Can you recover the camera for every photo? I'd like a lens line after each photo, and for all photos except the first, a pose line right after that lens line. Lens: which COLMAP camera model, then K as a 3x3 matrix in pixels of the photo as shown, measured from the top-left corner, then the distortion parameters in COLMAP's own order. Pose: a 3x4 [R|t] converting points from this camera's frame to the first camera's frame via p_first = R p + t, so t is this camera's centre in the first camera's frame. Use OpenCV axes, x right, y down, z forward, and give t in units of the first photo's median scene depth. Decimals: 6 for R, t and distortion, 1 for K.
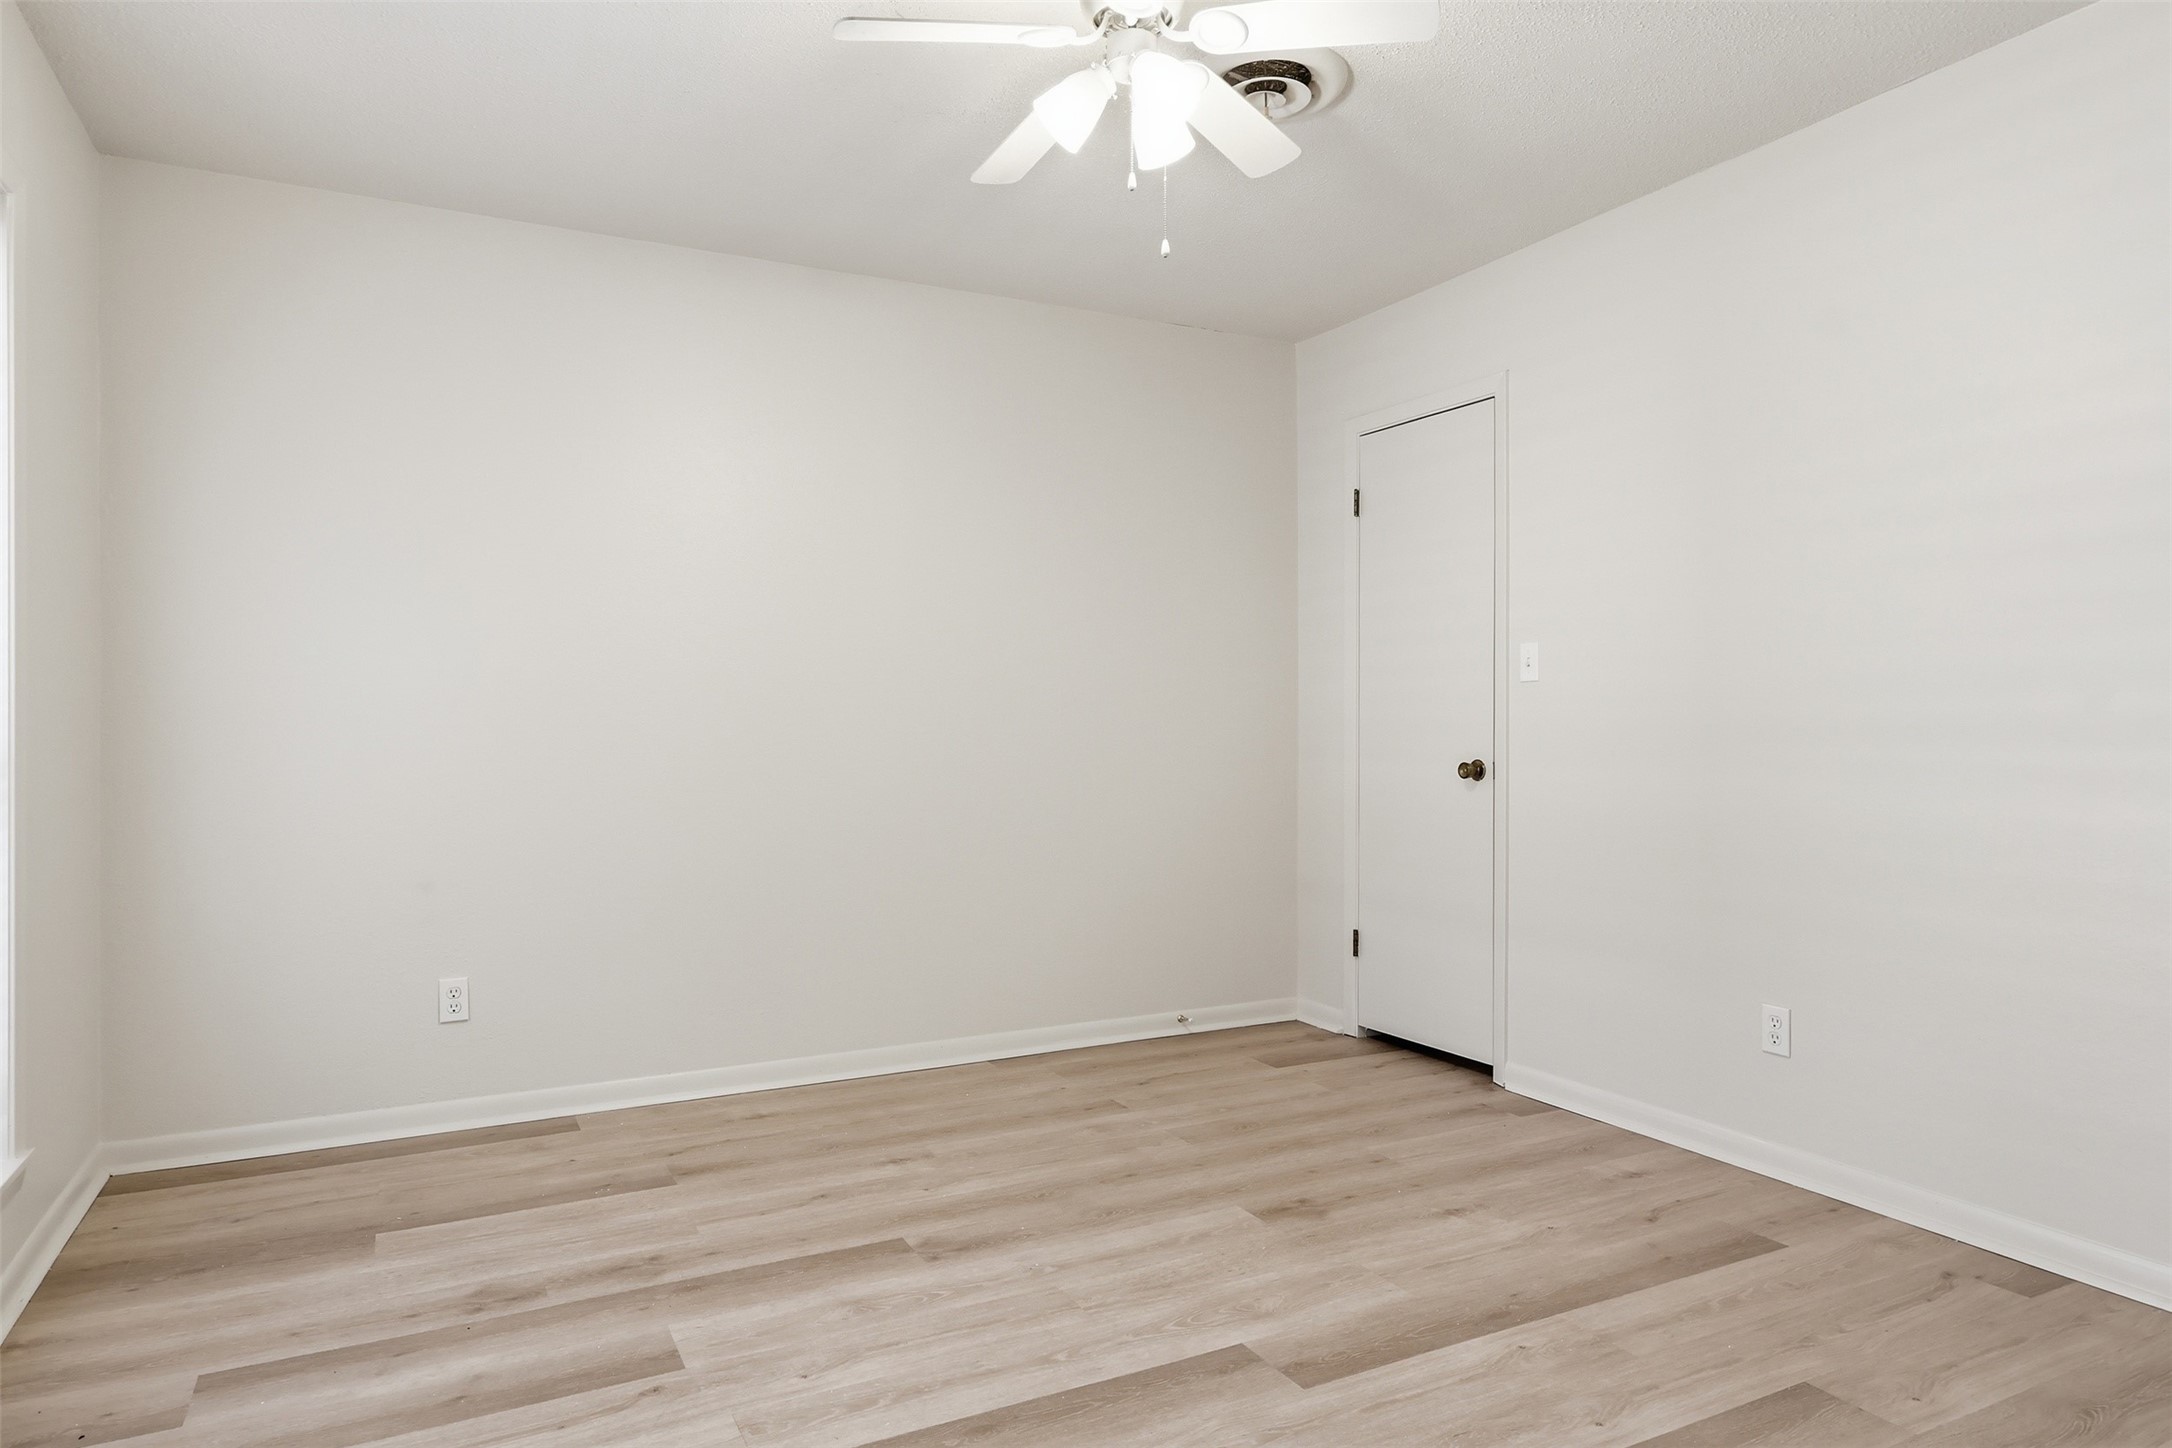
lens RADIAL K [[1296.7, 0, 1086.0], [0, 1296.7, 724.0], [0, 0, 1]] dist [0.001663, 0.000599]
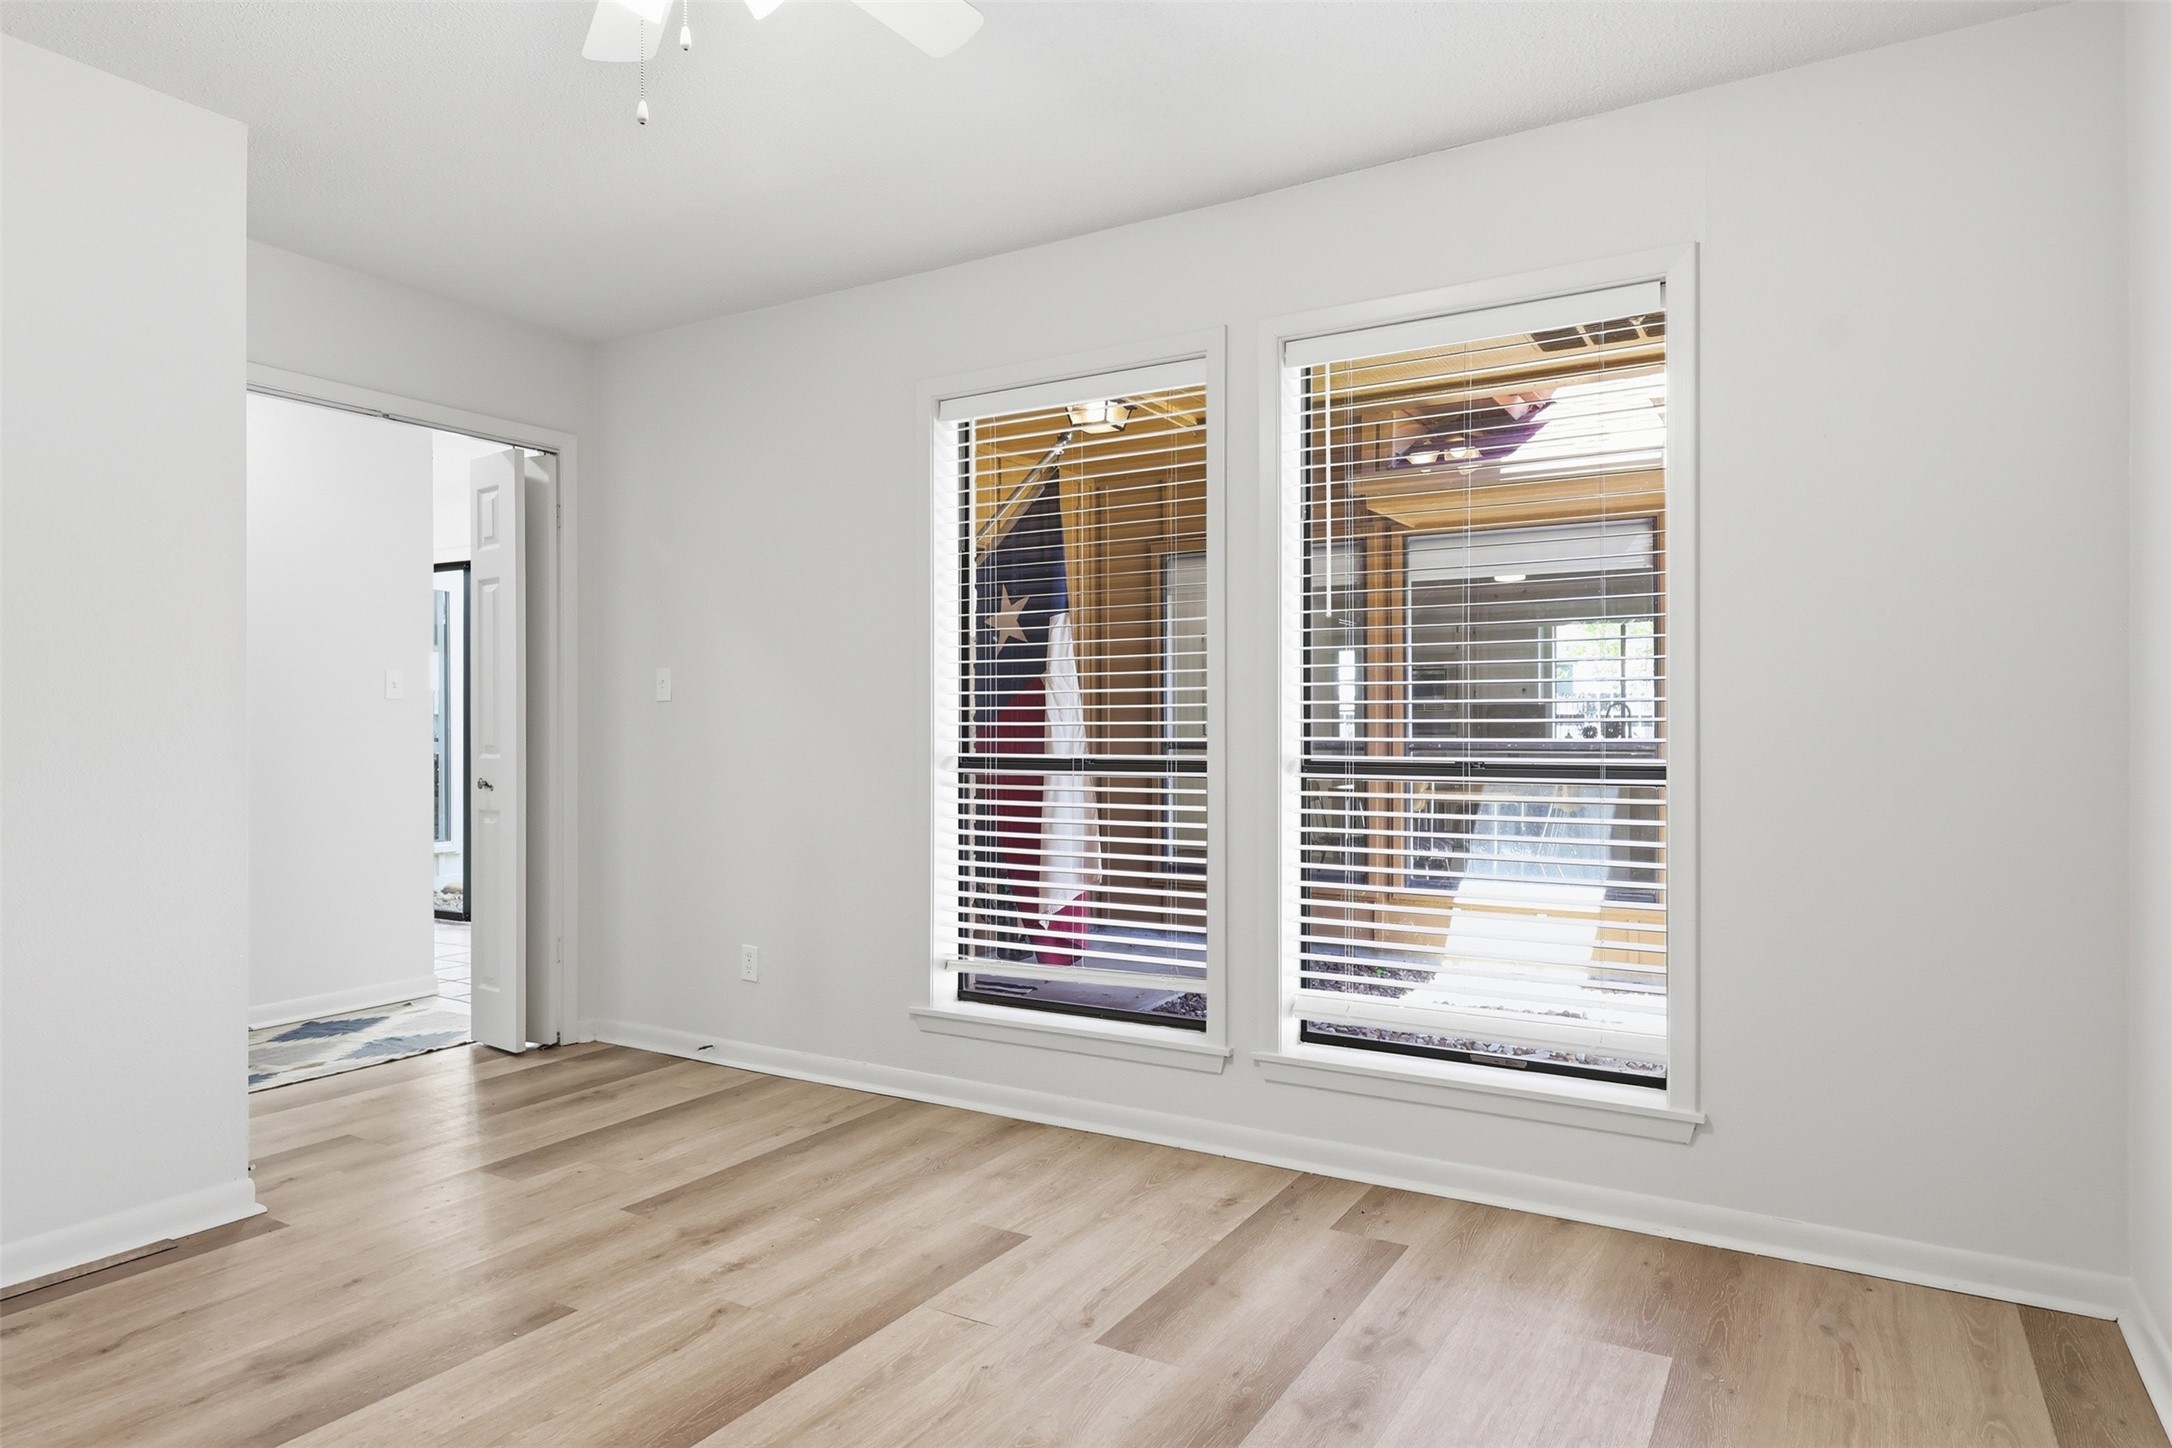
lens RADIAL K [[1296.7, 0, 1086.0], [0, 1296.7, 724.0], [0, 0, 1]] dist [0.001663, 0.000599]
pose [[-0.854614, -0.001019, -0.519263, 0.234958], [0.001467, 0.999989, -0.004377, -0.006848], [0.519261, -0.004503, -0.854604, 1.793425]]
